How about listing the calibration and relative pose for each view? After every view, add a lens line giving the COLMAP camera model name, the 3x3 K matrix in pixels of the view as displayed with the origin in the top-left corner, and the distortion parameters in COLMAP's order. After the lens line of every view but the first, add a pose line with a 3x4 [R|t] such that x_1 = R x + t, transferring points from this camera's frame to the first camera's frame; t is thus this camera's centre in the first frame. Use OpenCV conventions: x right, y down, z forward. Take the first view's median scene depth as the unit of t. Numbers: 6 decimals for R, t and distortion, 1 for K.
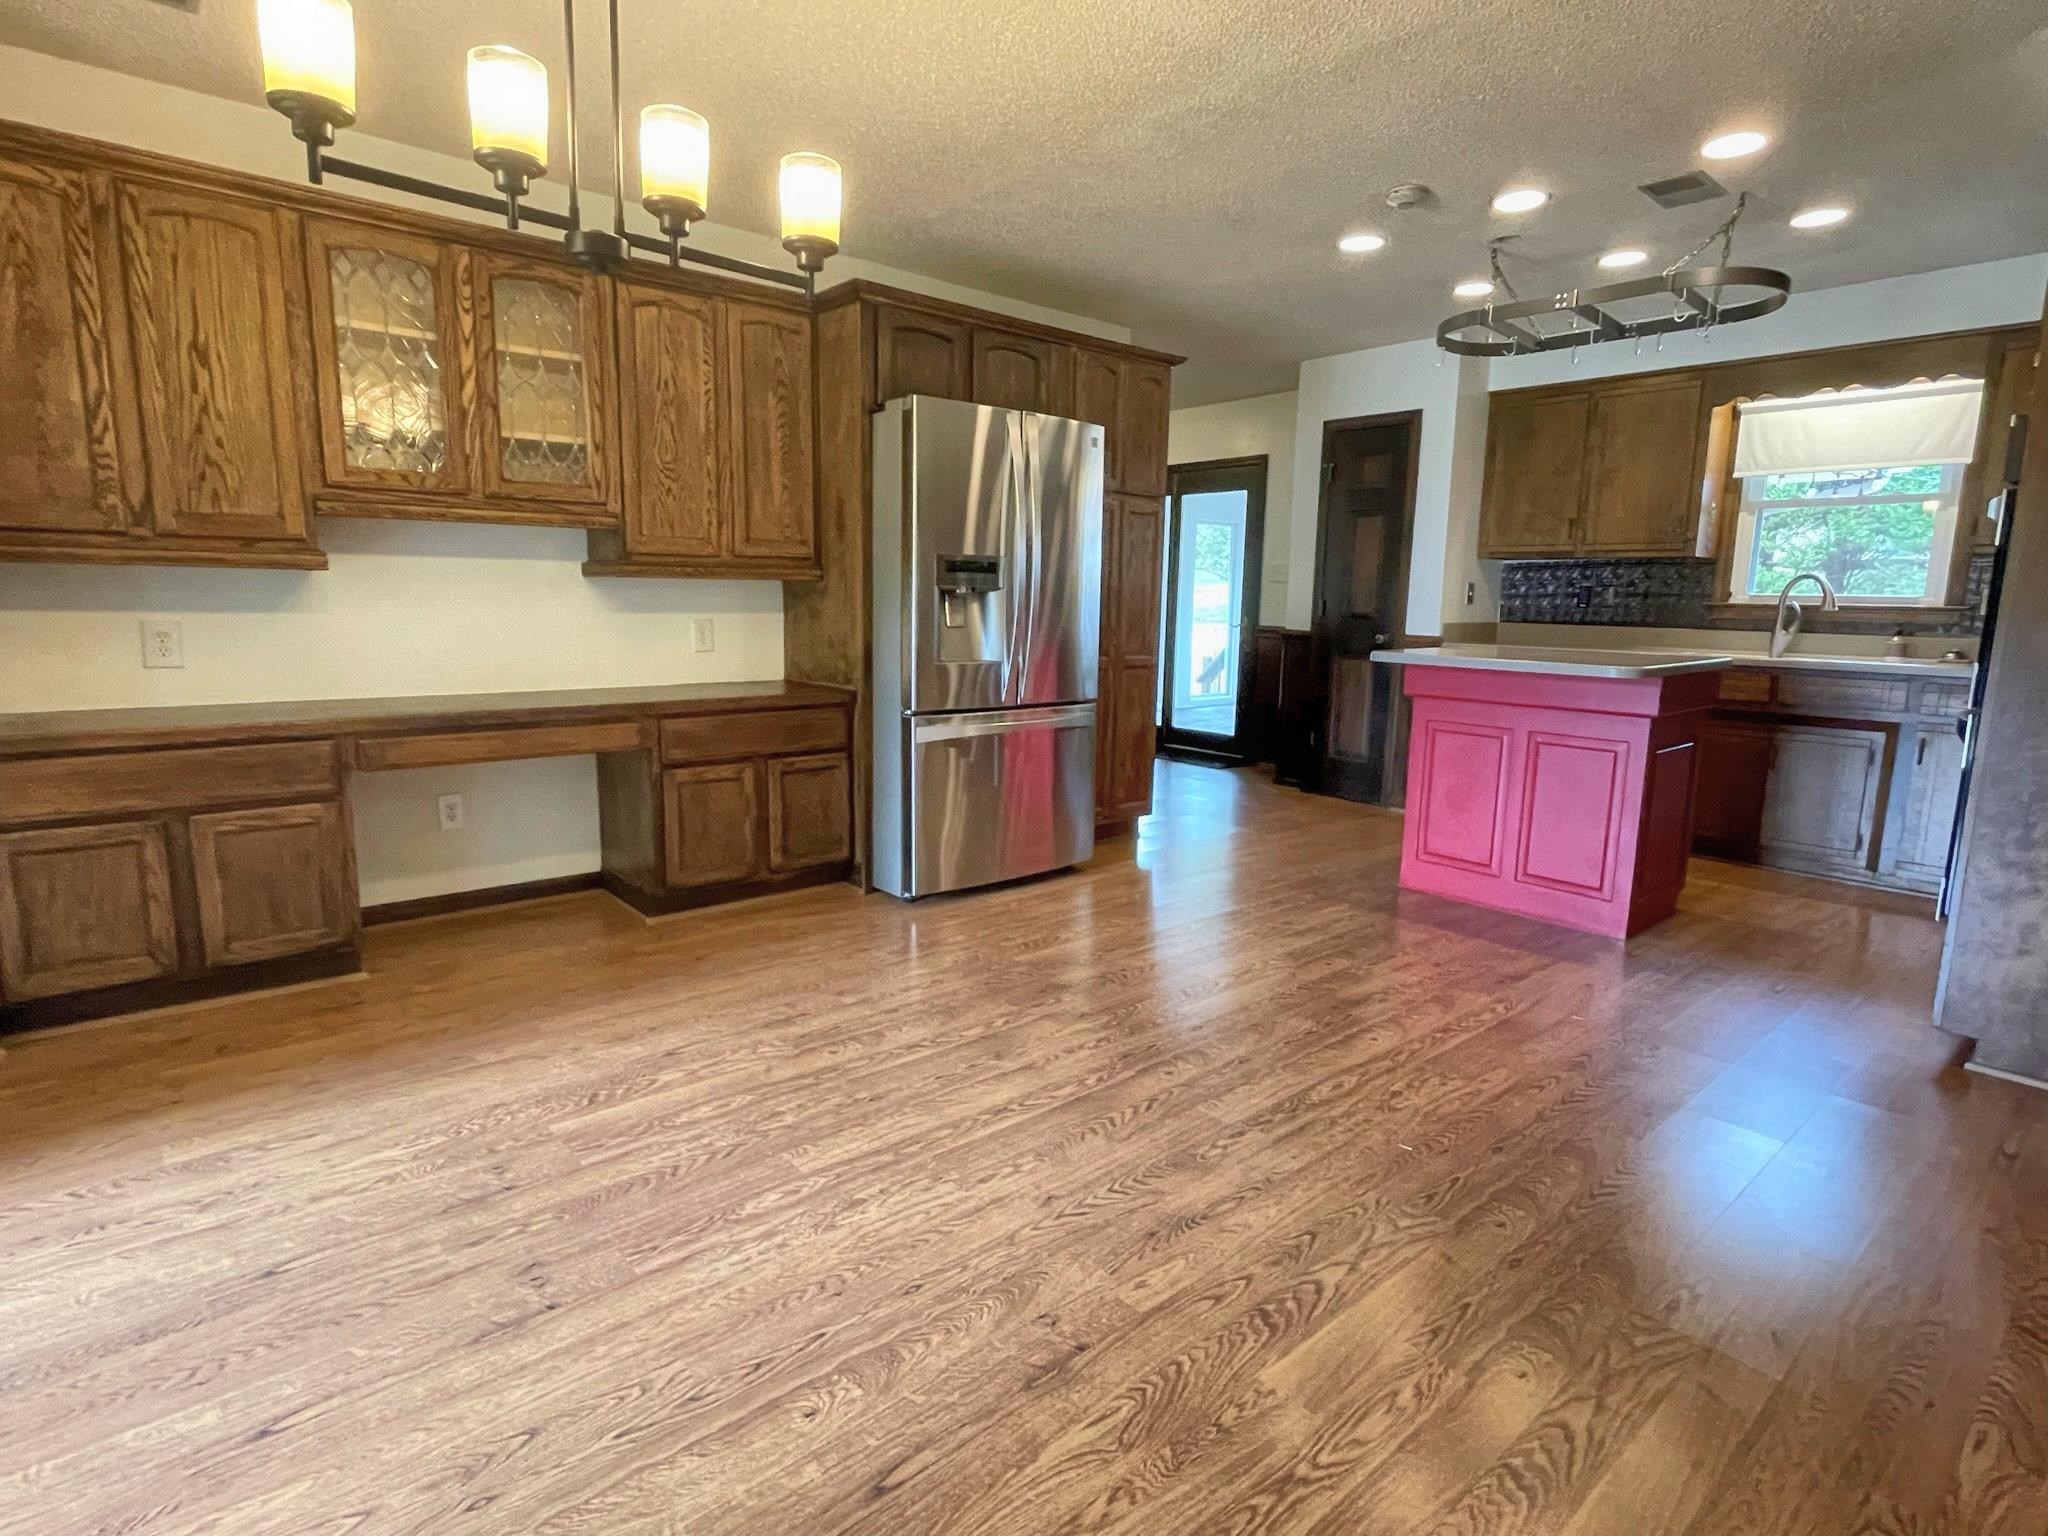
lens RADIAL K [[1054.4, 0, 1027.6], [0, 1054.4, 769.3], [0, 0, 1]] dist [0.003577, -0.000383]
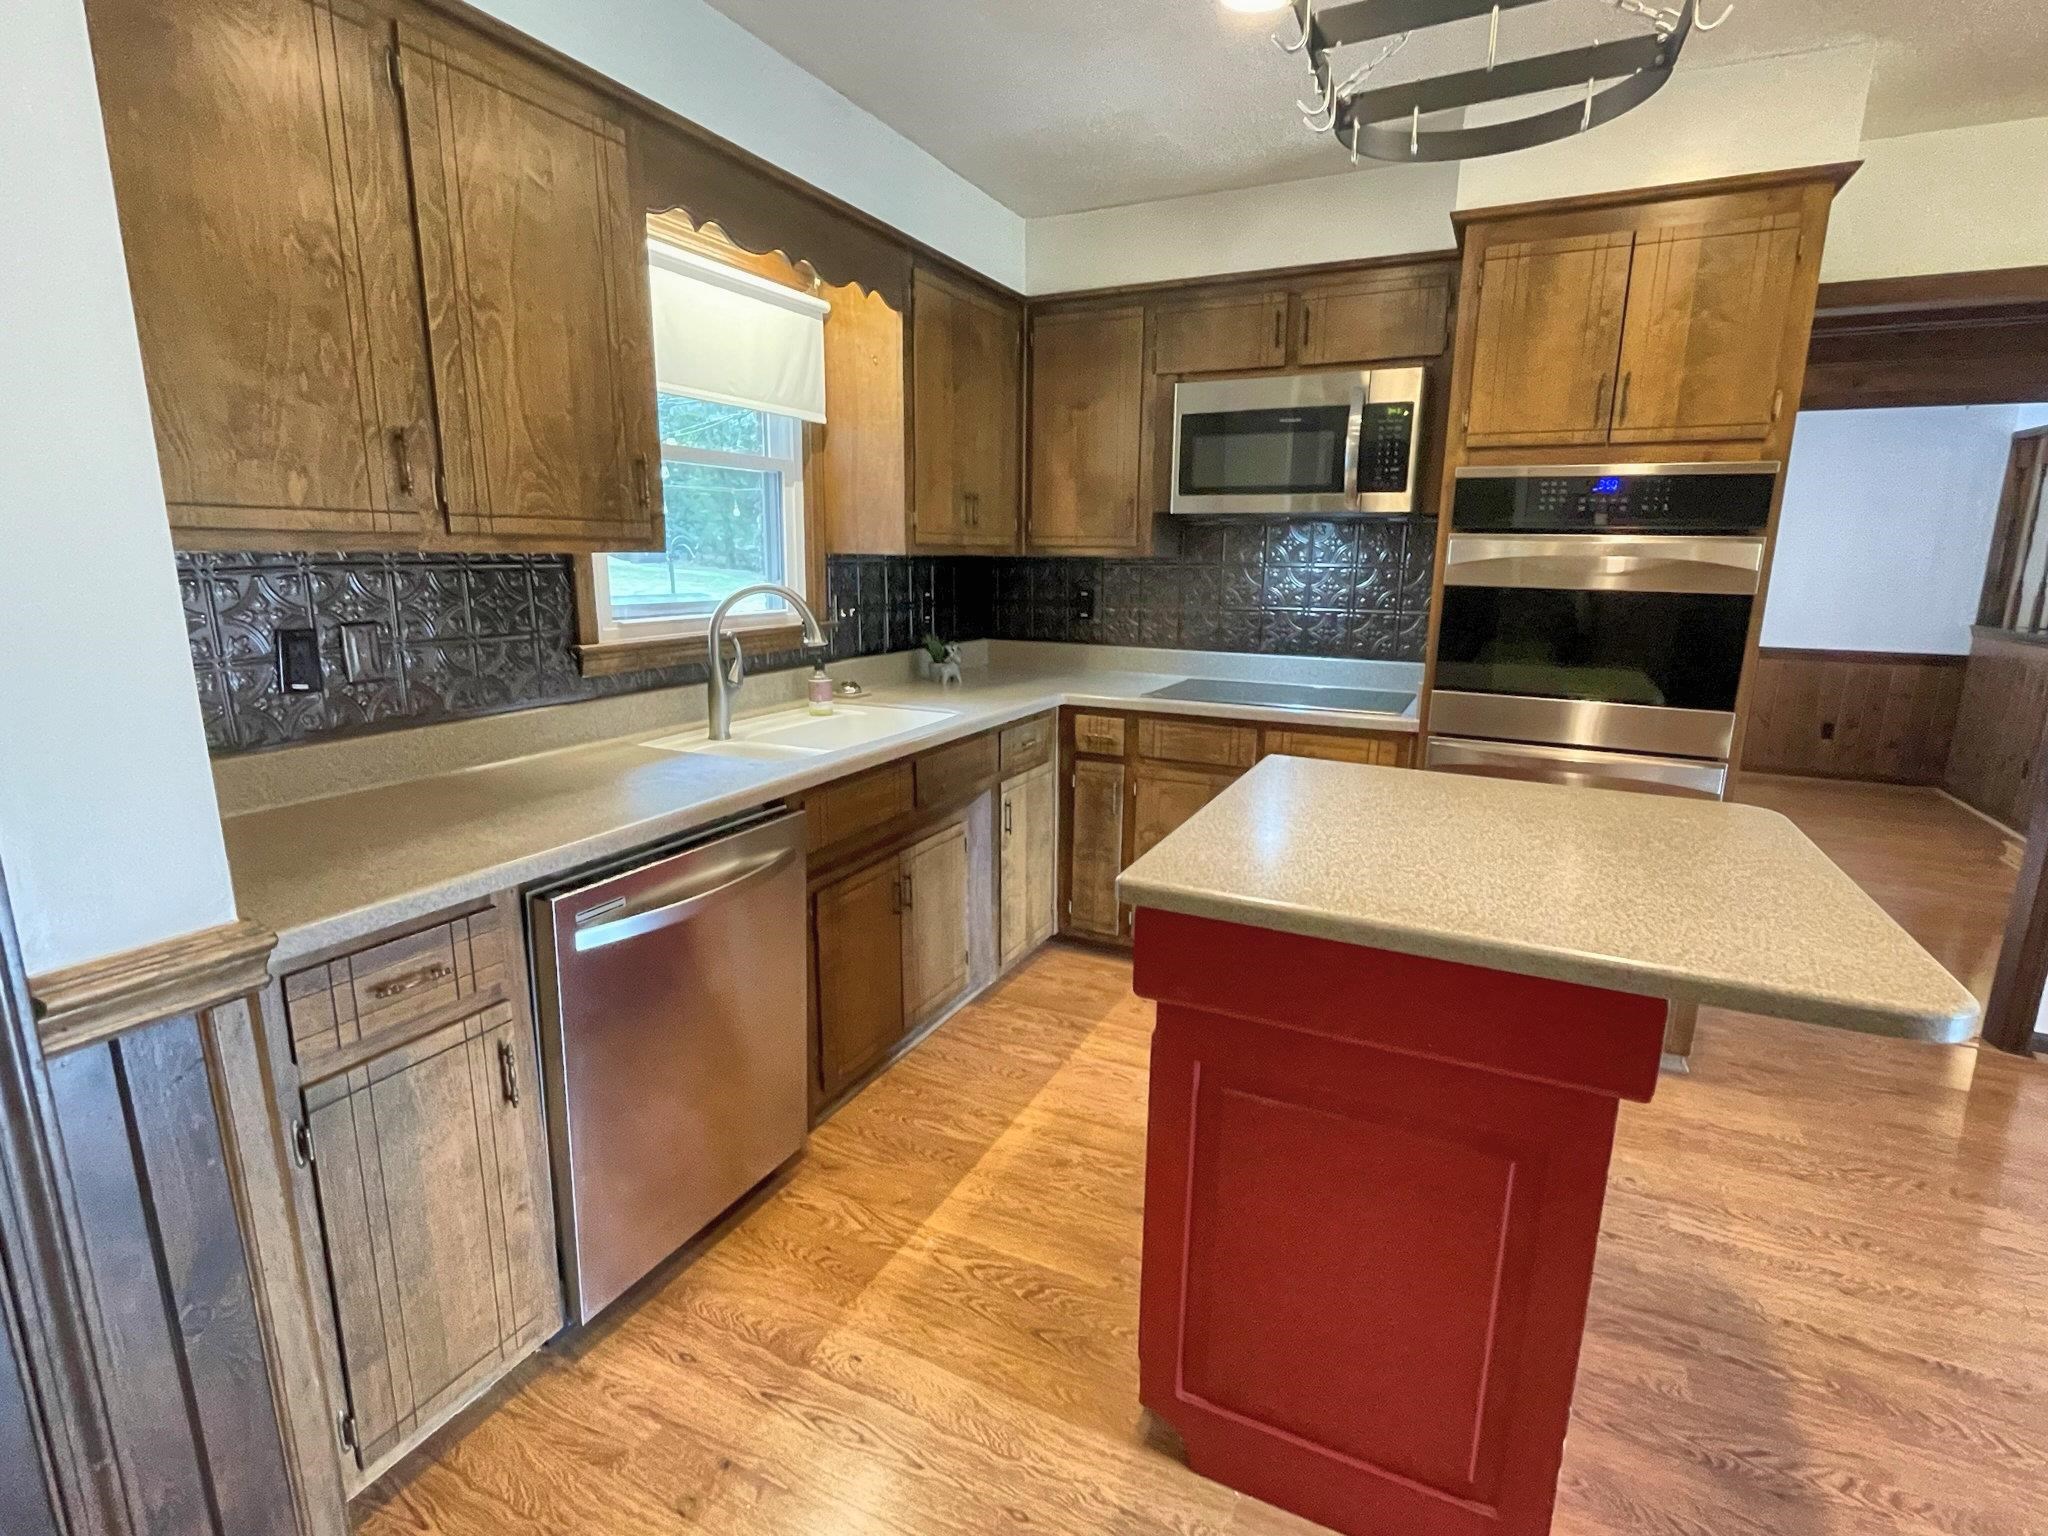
lens RADIAL K [[996.5, 0, 1014.3], [0, 996.5, 766.9], [0, 0, 1]] dist [0.003313, -0.001471]
pose [[-0.390104, -0.221419, 0.893752, 0.194986], [0.132753, 0.946990, 0.292553, -0.256725], [-0.911151, 0.232774, -0.340030, 1.201990]]
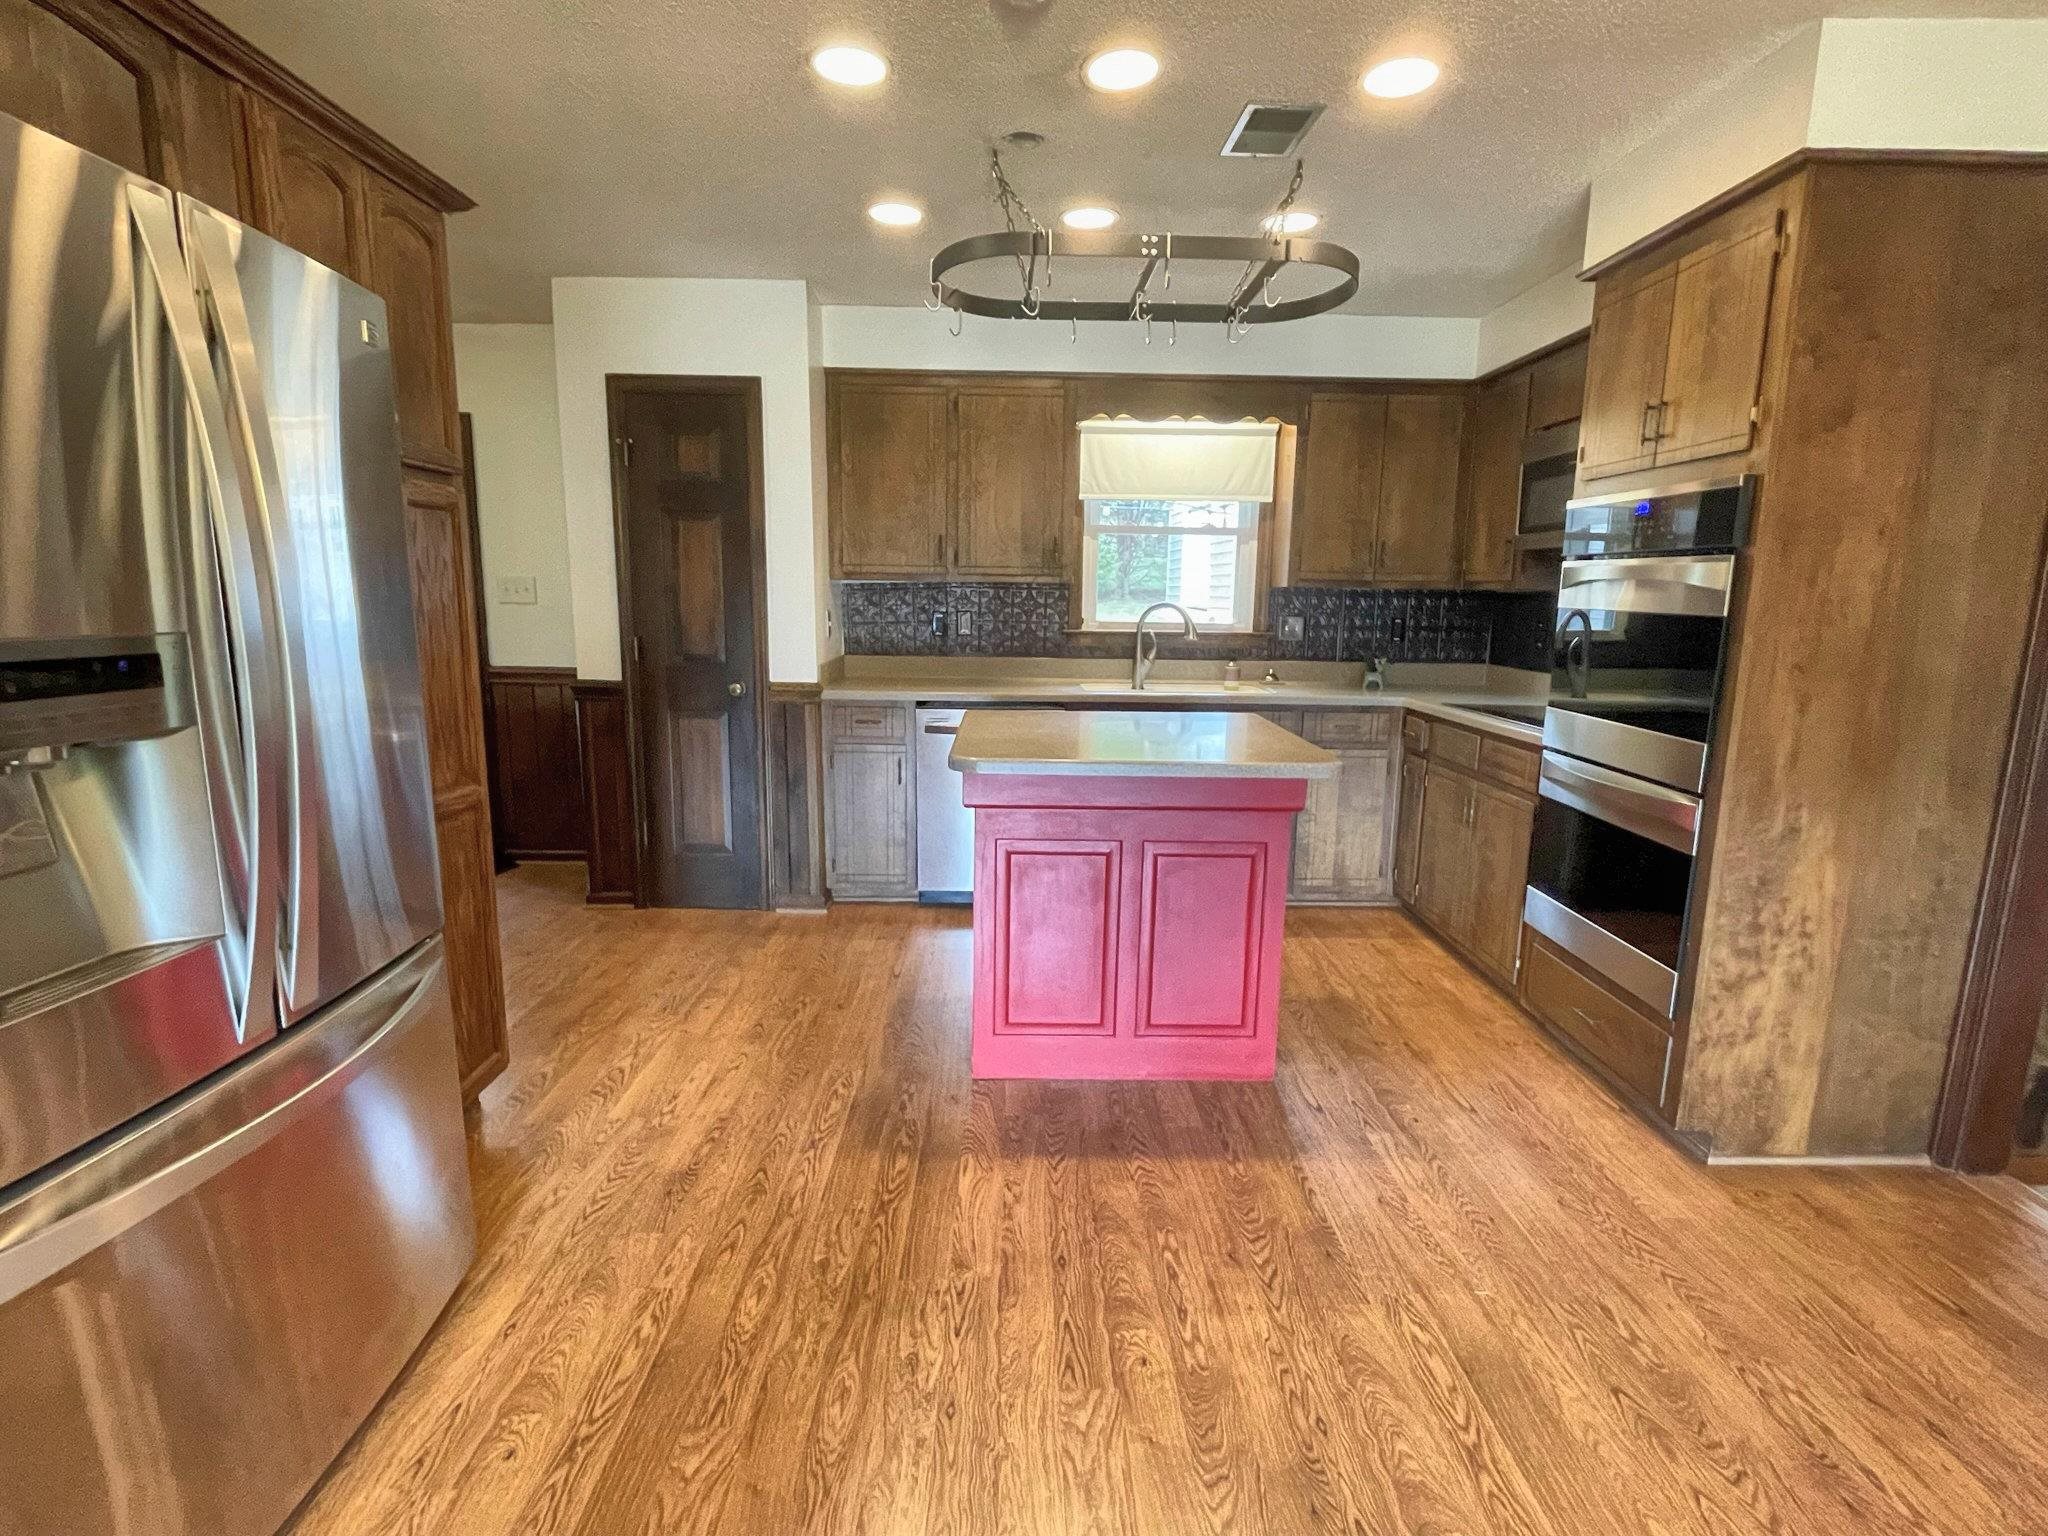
lens RADIAL K [[996.5, 0, 1023.9], [0, 996.5, 765.4], [0, 0, 1]] dist [0.003313, -0.001471]
pose [[0.645347, -0.143305, 0.750327, -0.083176], [0.125472, 0.988791, 0.080932, -0.139809], [-0.753514, 0.041916, 0.656094, 0.543355]]
